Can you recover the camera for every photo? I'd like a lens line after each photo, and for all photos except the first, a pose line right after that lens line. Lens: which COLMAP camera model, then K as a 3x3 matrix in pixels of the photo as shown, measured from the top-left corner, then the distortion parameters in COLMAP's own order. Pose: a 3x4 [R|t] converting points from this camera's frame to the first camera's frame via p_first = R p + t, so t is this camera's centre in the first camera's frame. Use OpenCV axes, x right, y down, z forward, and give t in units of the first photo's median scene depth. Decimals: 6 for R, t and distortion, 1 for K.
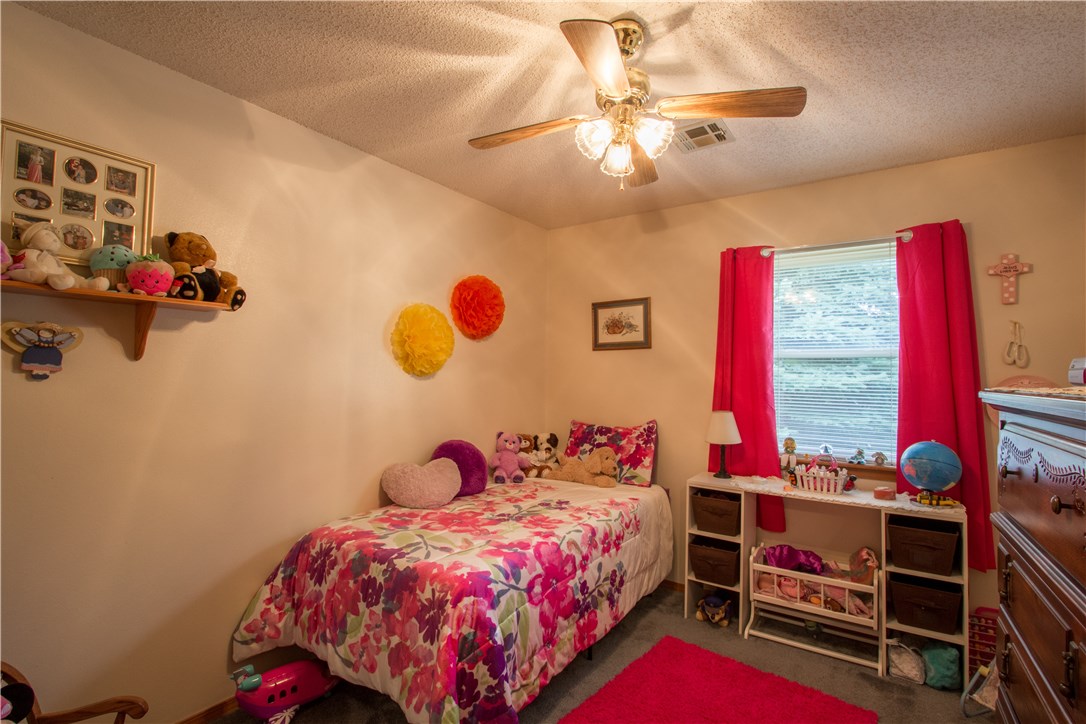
lens RADIAL K [[503.1, 0, 544.7], [0, 503.1, 358.7], [0, 0, 1]] dist [-0.023925, 0.004454]
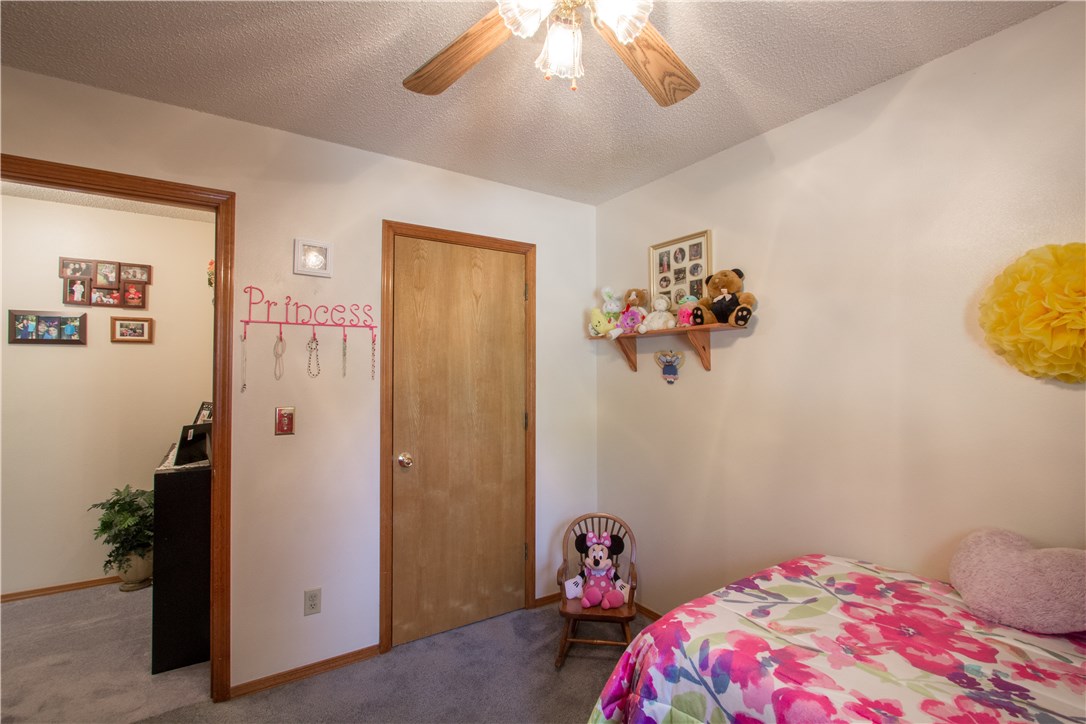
lens RADIAL K [[503.1, 0, 547.6], [0, 503.1, 359.6], [0, 0, 1]] dist [-0.023925, 0.004454]
pose [[-0.365922, -0.046243, -0.929496, 0.556505], [0.025703, 0.997882, -0.059764, 0.036724], [0.930290, -0.045760, -0.363959, 0.886673]]
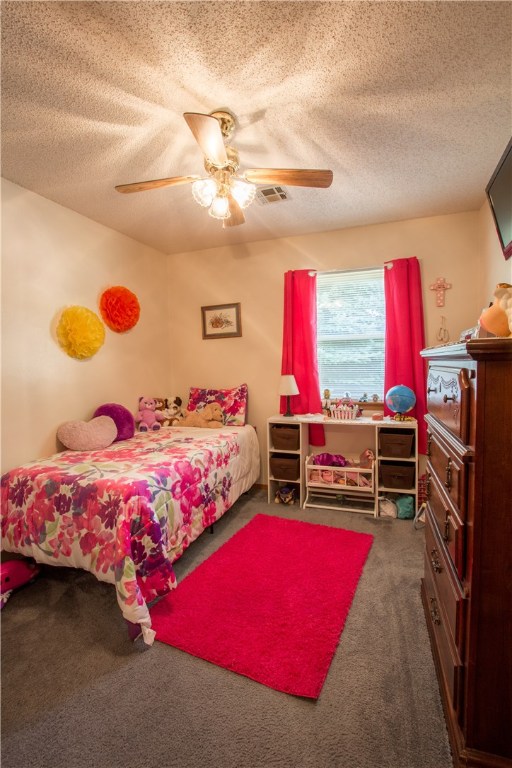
lens RADIAL K [[355.8, 0, 254.7], [0, 355.8, 381.8], [0, 0, 1]] dist [-0.023925, 0.004454]
pose [[0.967608, -0.049323, 0.247592, -0.035529], [0.027690, 0.995547, 0.090110, 0.029160], [-0.250934, -0.080336, 0.964665, -0.087010]]
